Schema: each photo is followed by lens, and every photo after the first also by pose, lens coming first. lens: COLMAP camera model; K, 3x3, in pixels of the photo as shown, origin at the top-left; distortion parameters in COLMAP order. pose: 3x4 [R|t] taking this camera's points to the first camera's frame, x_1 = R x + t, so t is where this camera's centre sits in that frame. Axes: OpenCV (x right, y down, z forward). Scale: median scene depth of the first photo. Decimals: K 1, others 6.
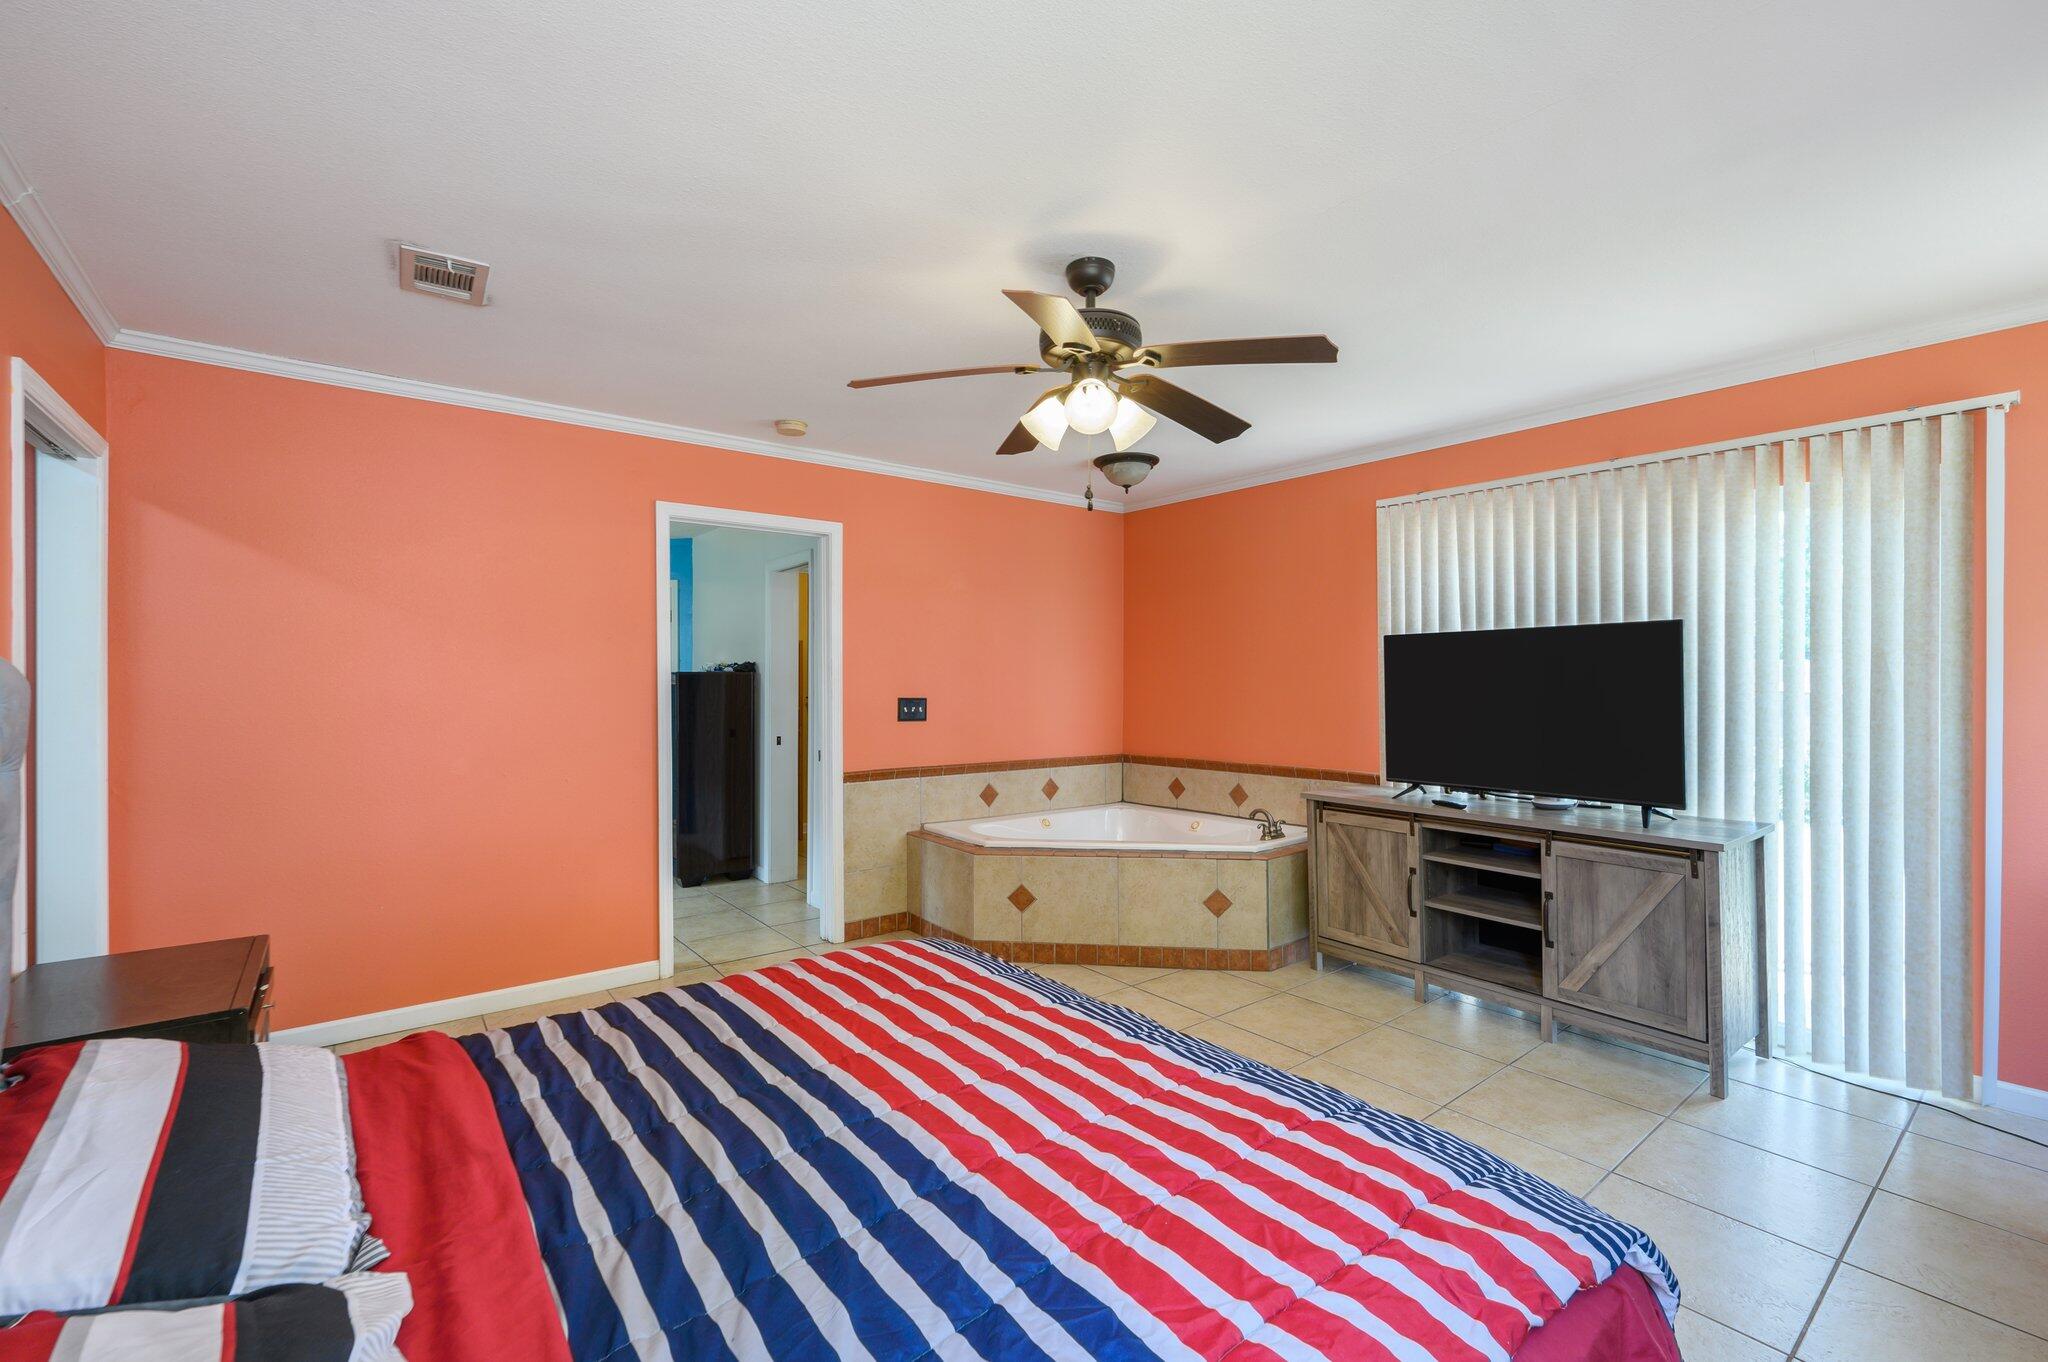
lens RADIAL K [[877.9, 0, 1024.0], [0, 877.9, 681.0], [0, 0, 1]] dist [-0.000960, -0.000072]
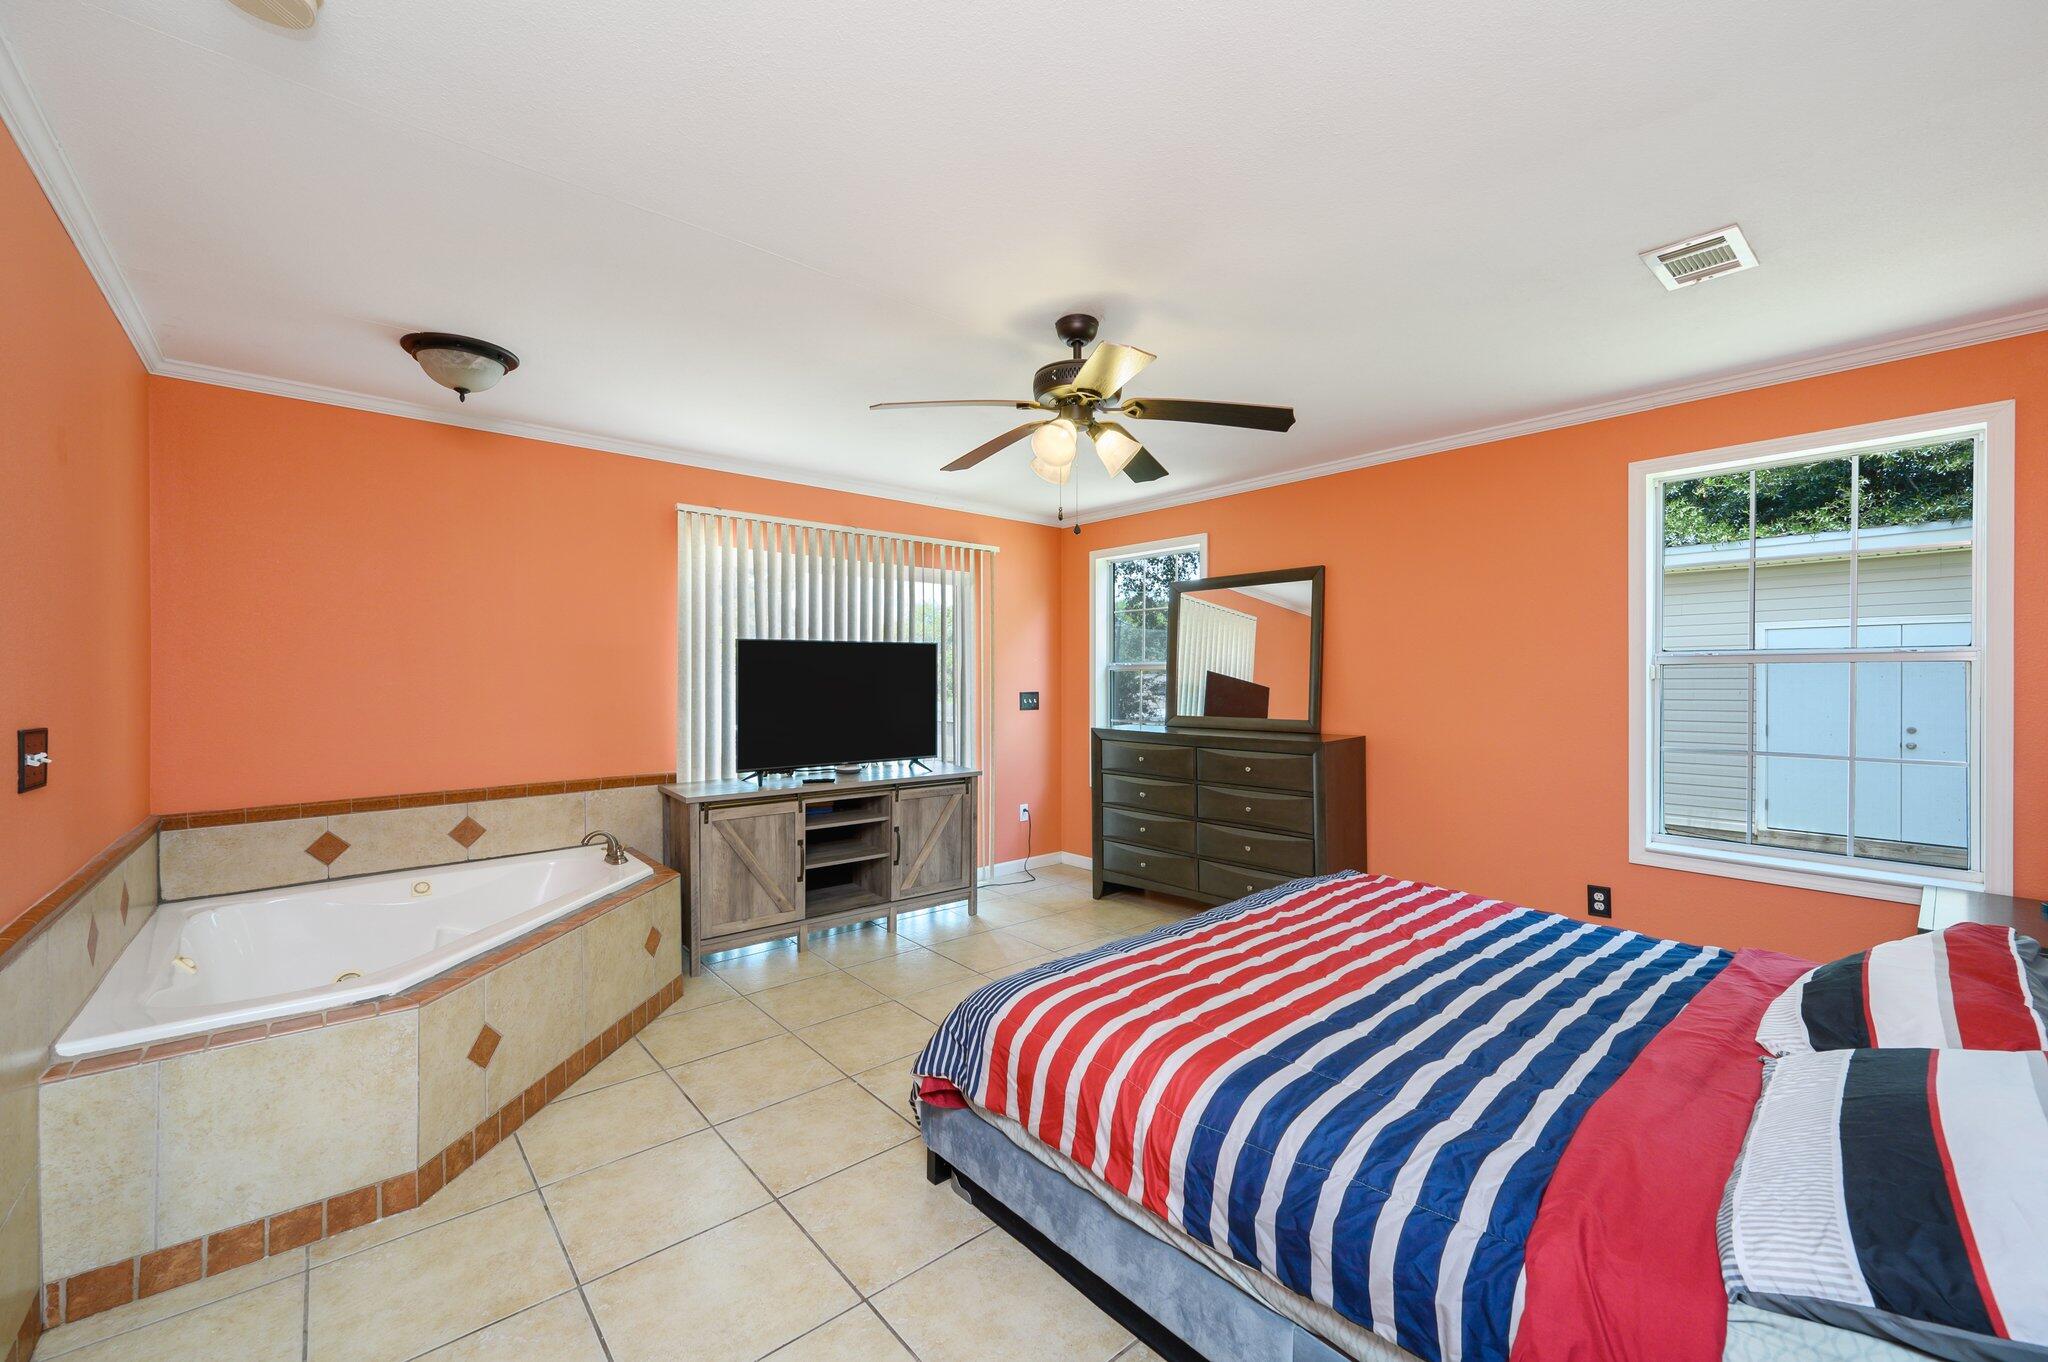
lens RADIAL K [[829.4, 0, 1024.0], [0, 829.4, 681.0], [0, 0, 1]] dist [0.002716, 0.000116]
pose [[-0.062453, -0.005185, 0.998034, -0.695526], [0.000570, 0.999986, 0.005230, -0.005327], [-0.998048, 0.000896, -0.062449, 0.787754]]
